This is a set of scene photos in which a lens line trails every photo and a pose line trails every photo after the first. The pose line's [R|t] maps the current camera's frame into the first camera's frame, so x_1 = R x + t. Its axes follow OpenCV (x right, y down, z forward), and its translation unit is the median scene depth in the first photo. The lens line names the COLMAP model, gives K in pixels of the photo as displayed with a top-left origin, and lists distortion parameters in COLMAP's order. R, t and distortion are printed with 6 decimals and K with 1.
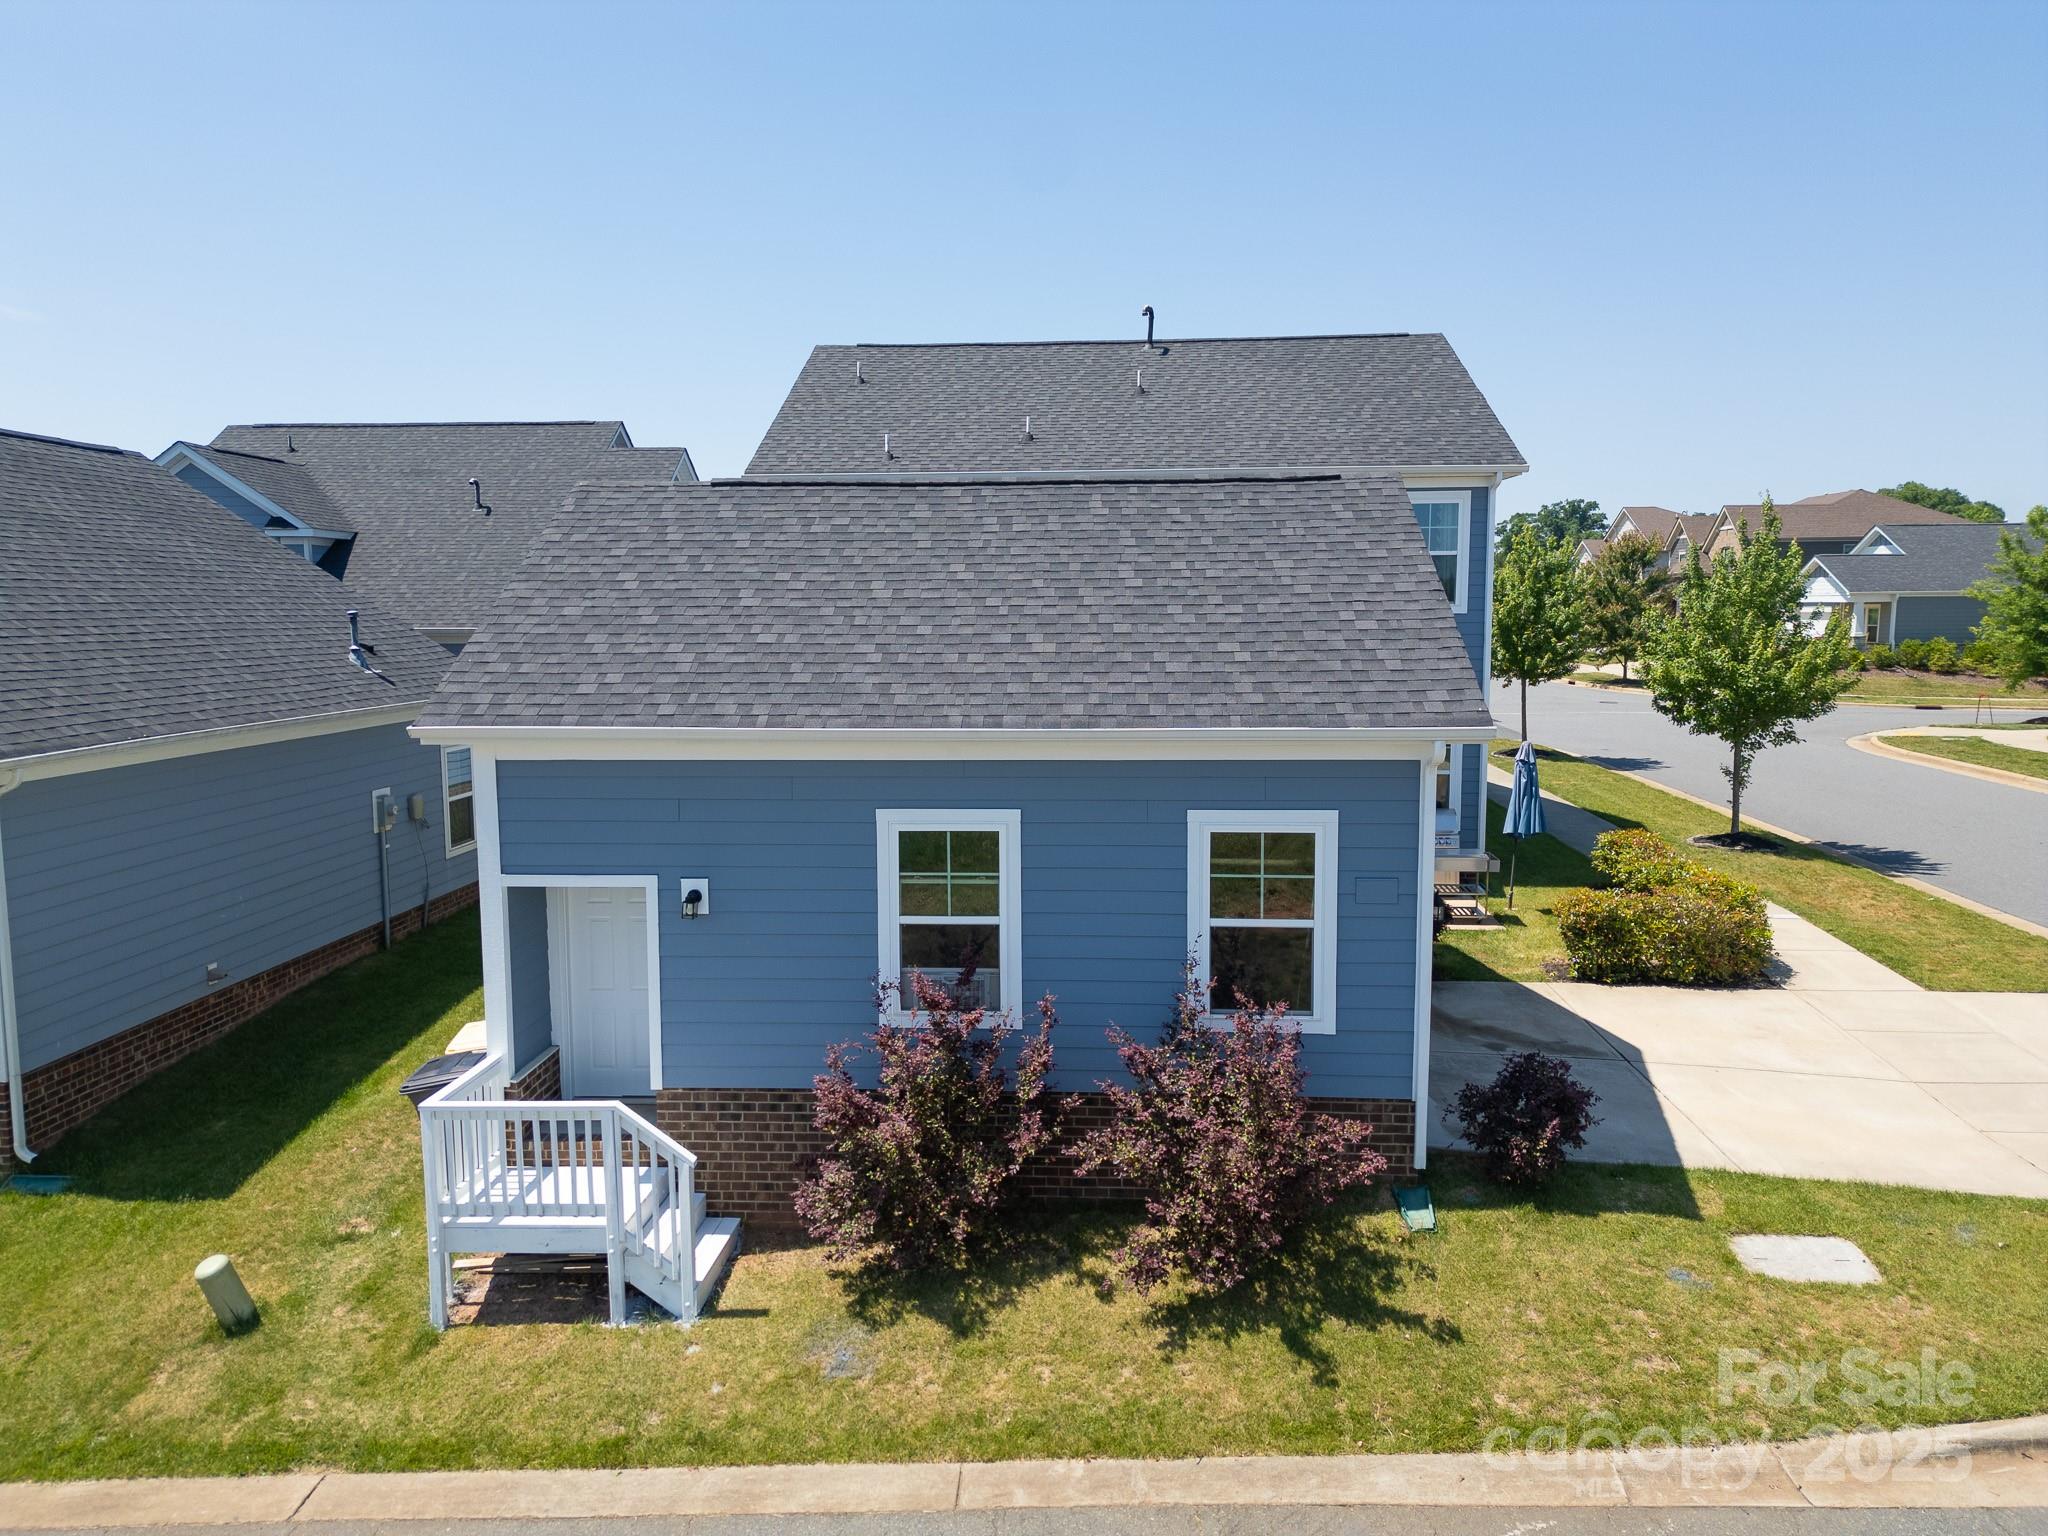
lens RADIAL K [[1420.9, 0, 1022.2], [0, 1420.9, 766.2], [0, 0, 1]] dist [0.052424, -0.031597]
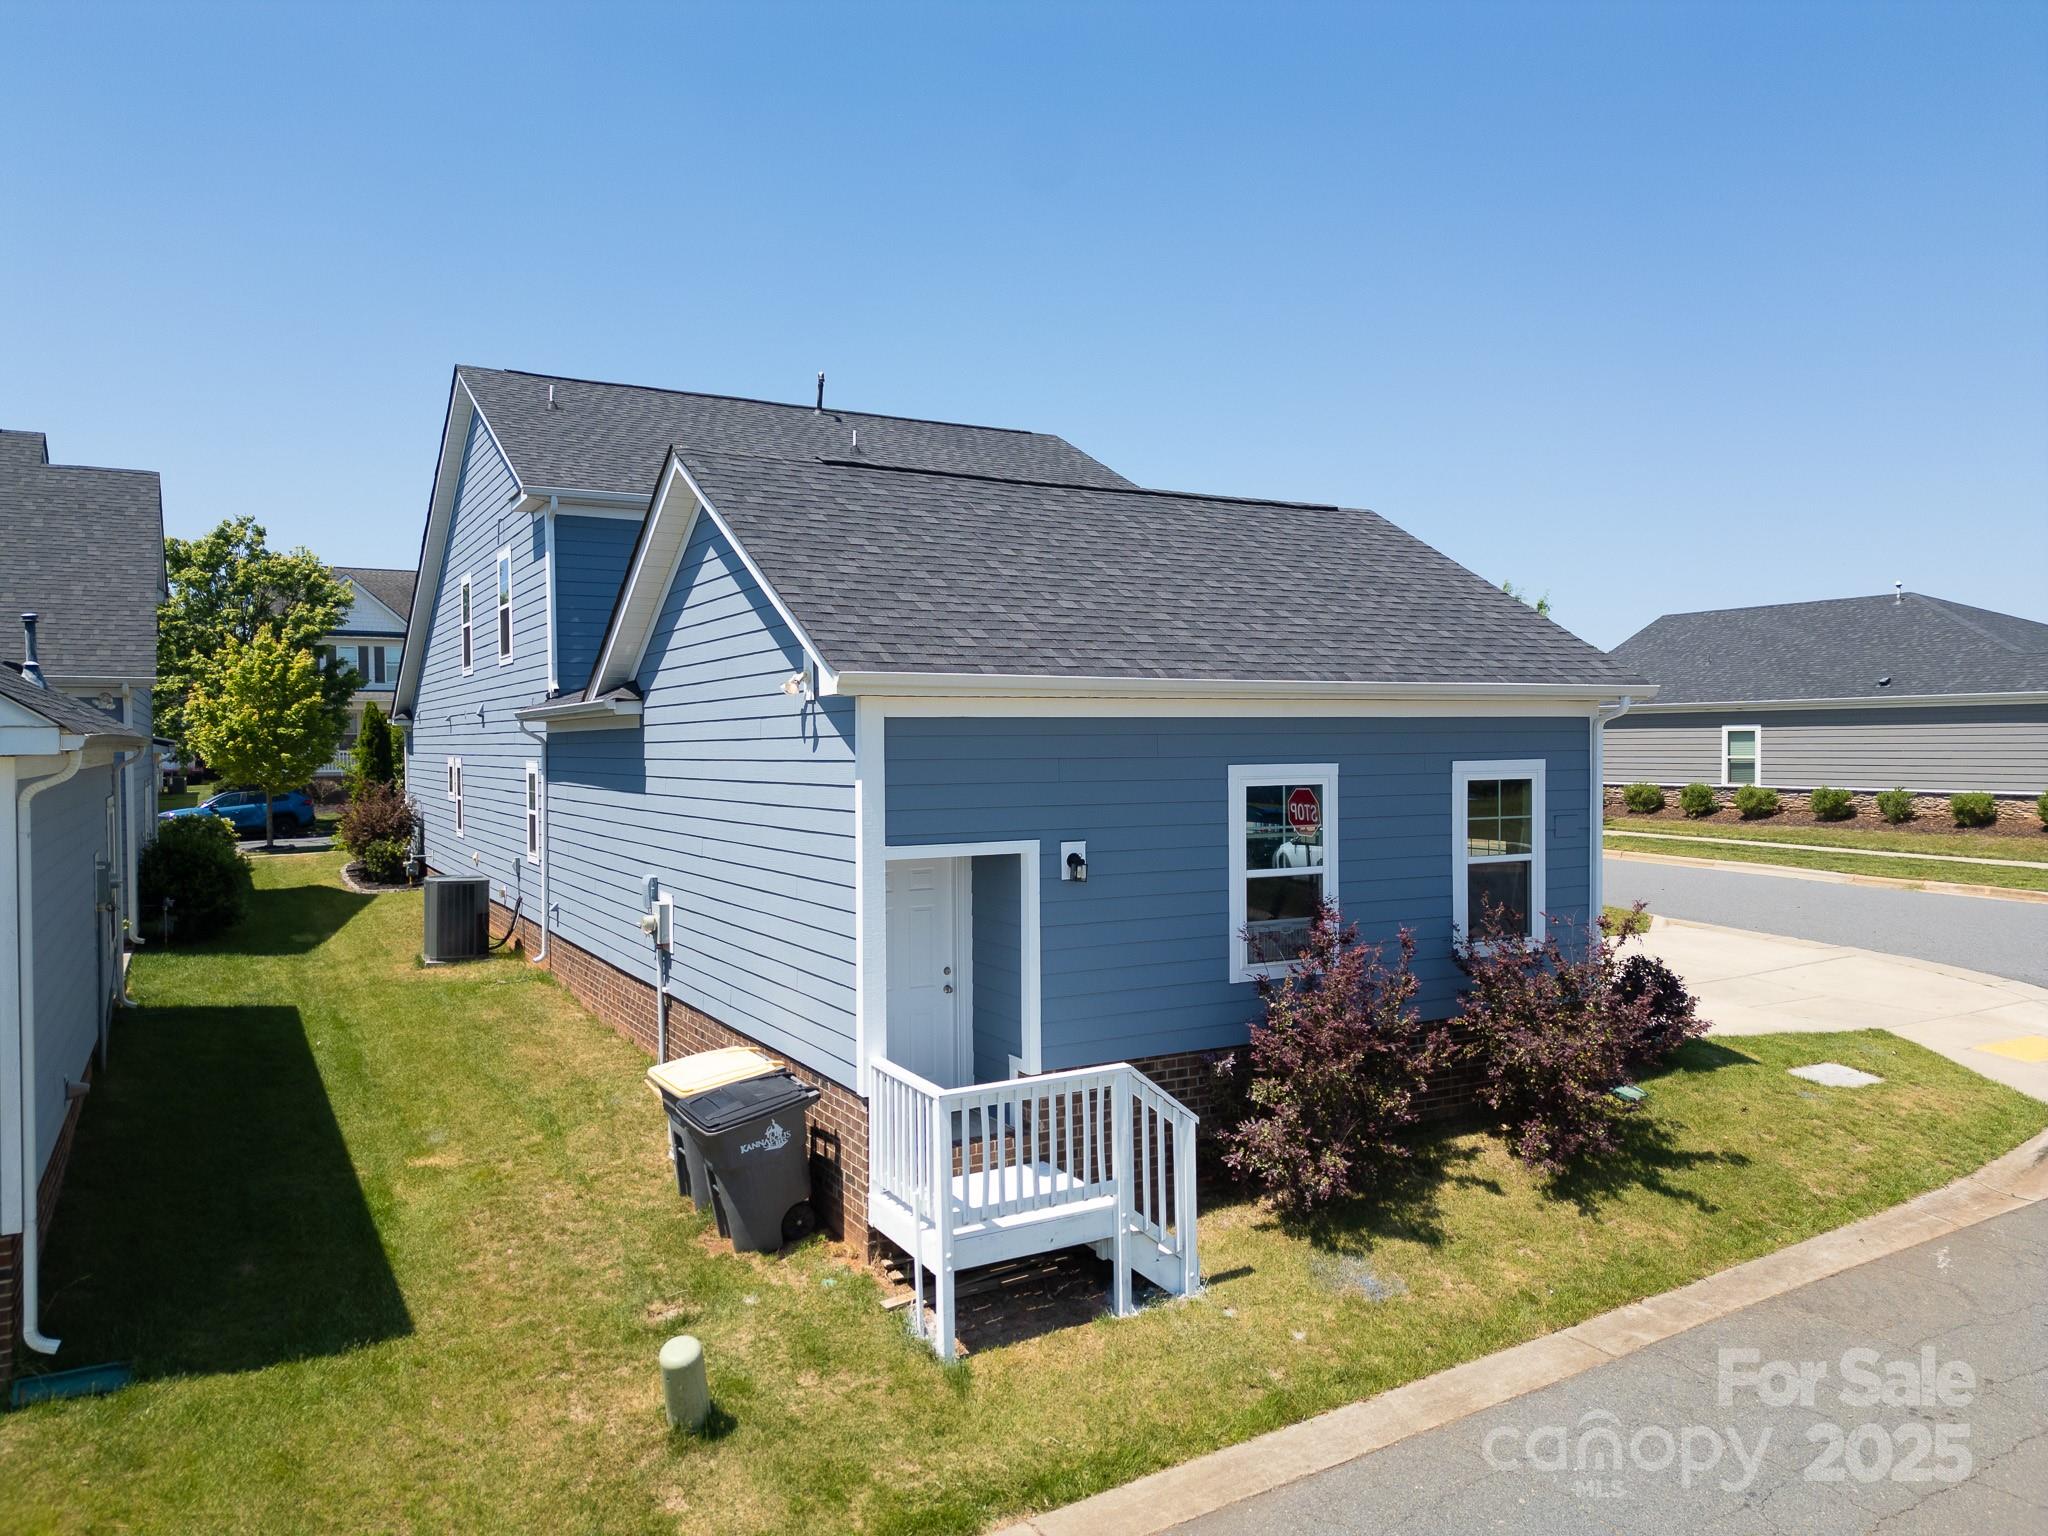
lens RADIAL K [[1420.9, 0, 1022.2], [0, 1420.9, 766.2], [0, 0, 1]] dist [0.052424, -0.031597]
pose [[0.844271, -0.009550, 0.535832, -0.799073], [0.061013, 0.995053, -0.078399, 0.105567], [-0.532433, 0.098883, 0.840677, 0.226042]]
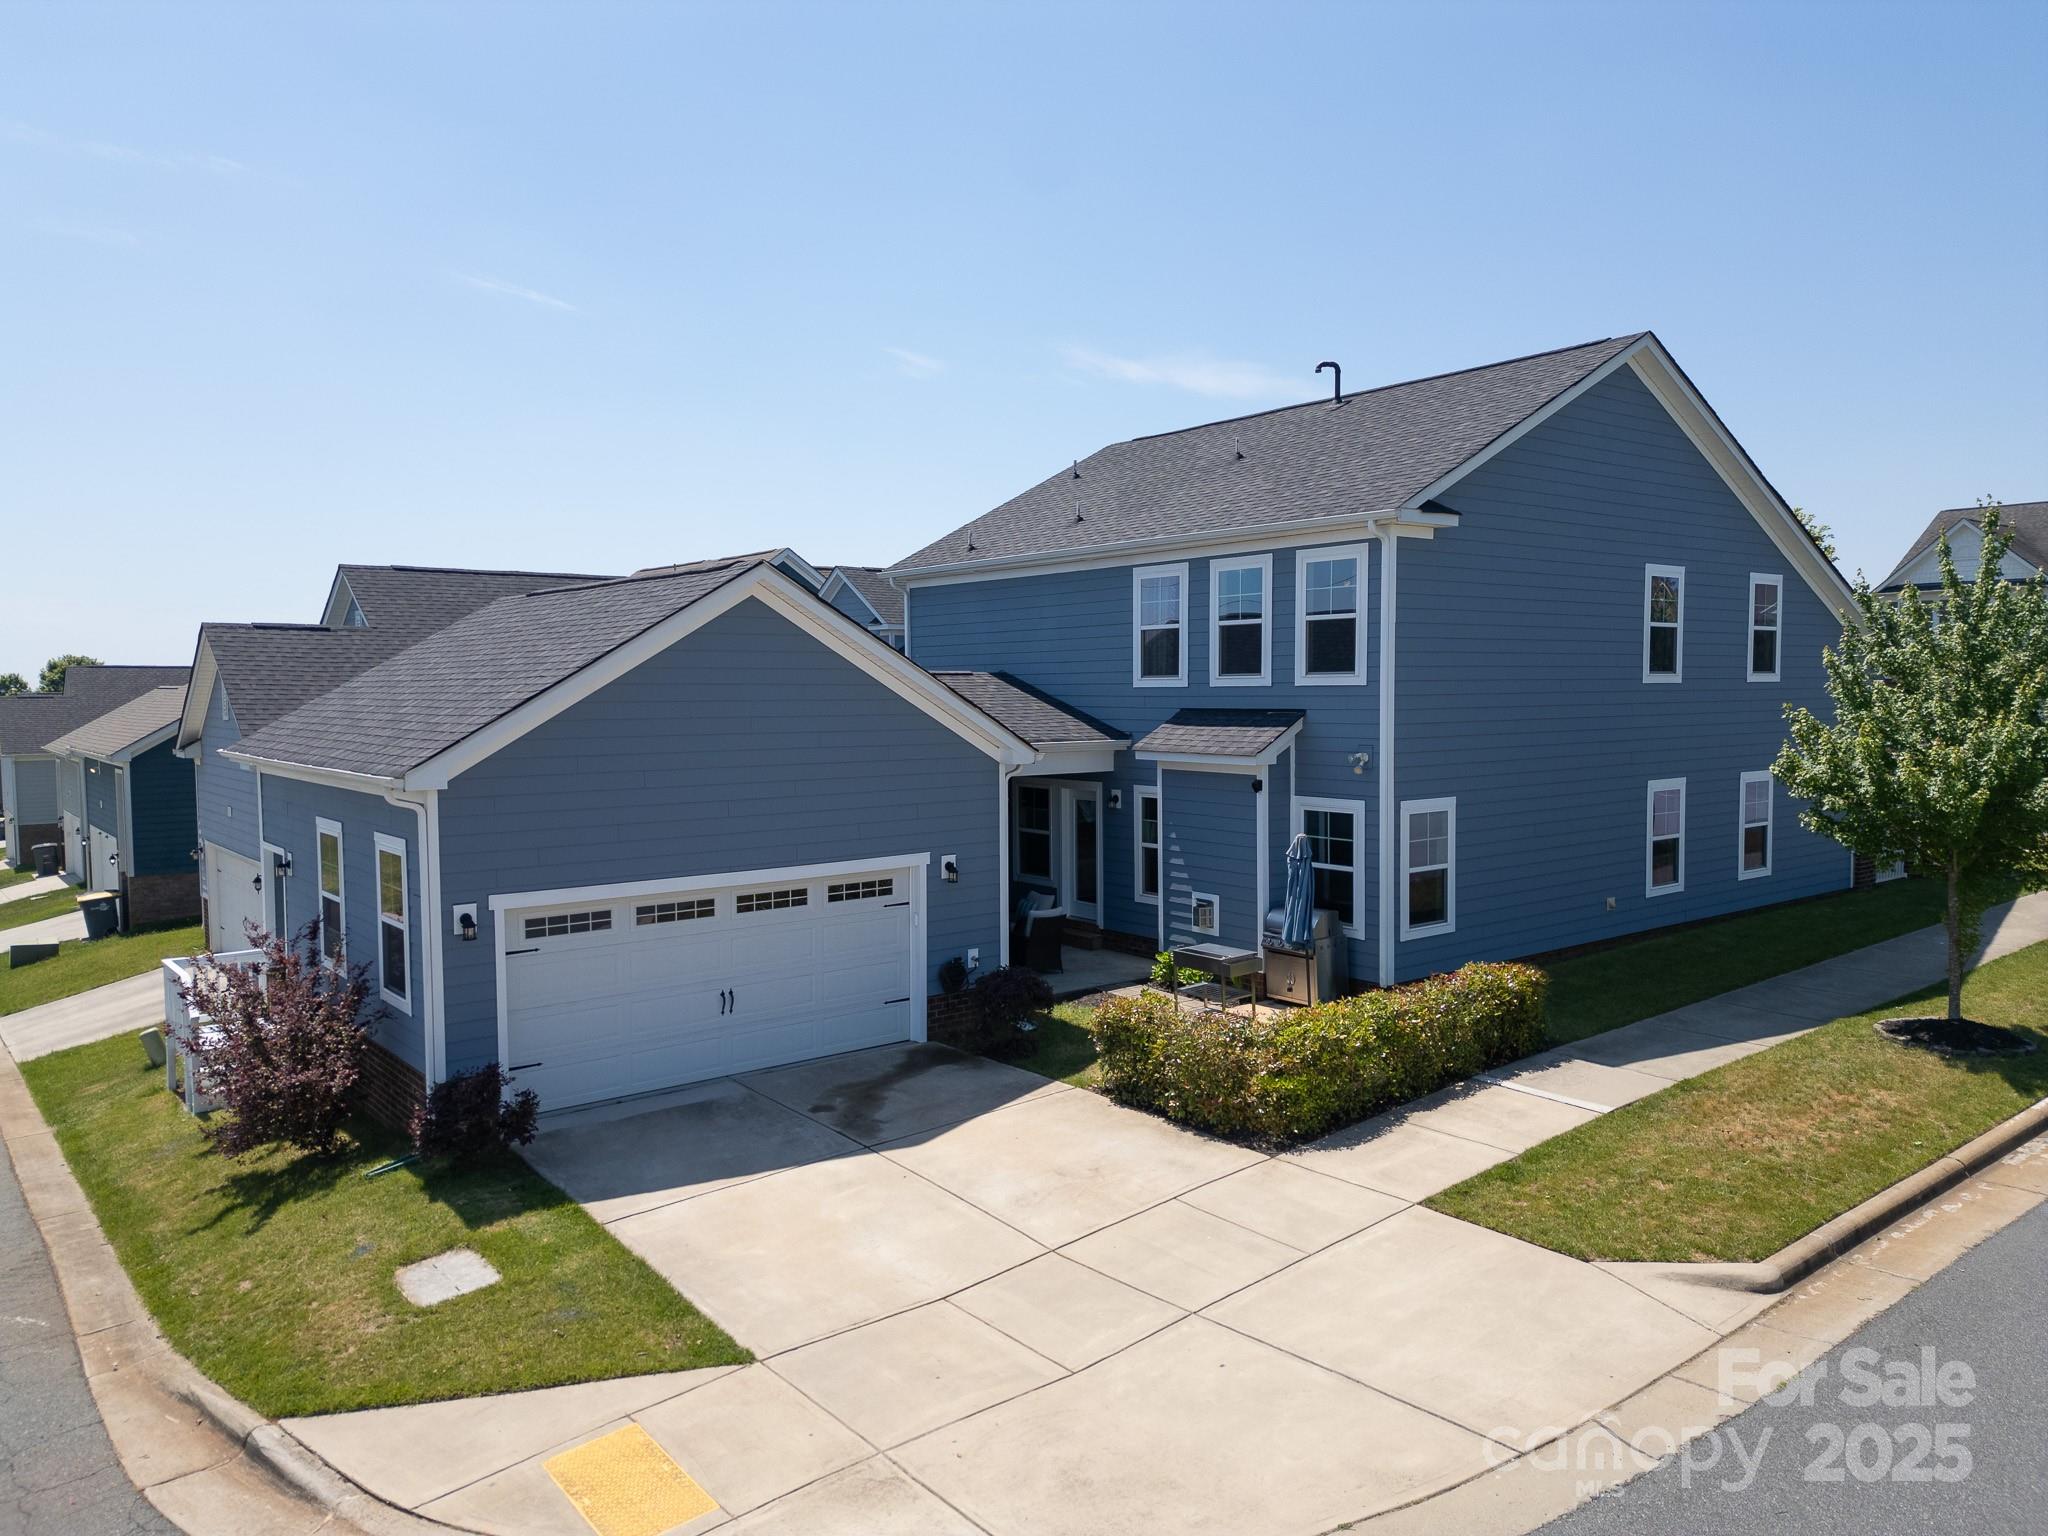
lens RADIAL K [[1420.9, 0, 1022.2], [0, 1420.9, 766.2], [0, 0, 1]] dist [0.052424, -0.031597]
pose [[0.670743, 0.039489, -0.740637, 1.564018], [-0.075084, 0.997067, -0.014837, -0.058387], [0.737879, 0.065562, 0.671741, 0.542131]]
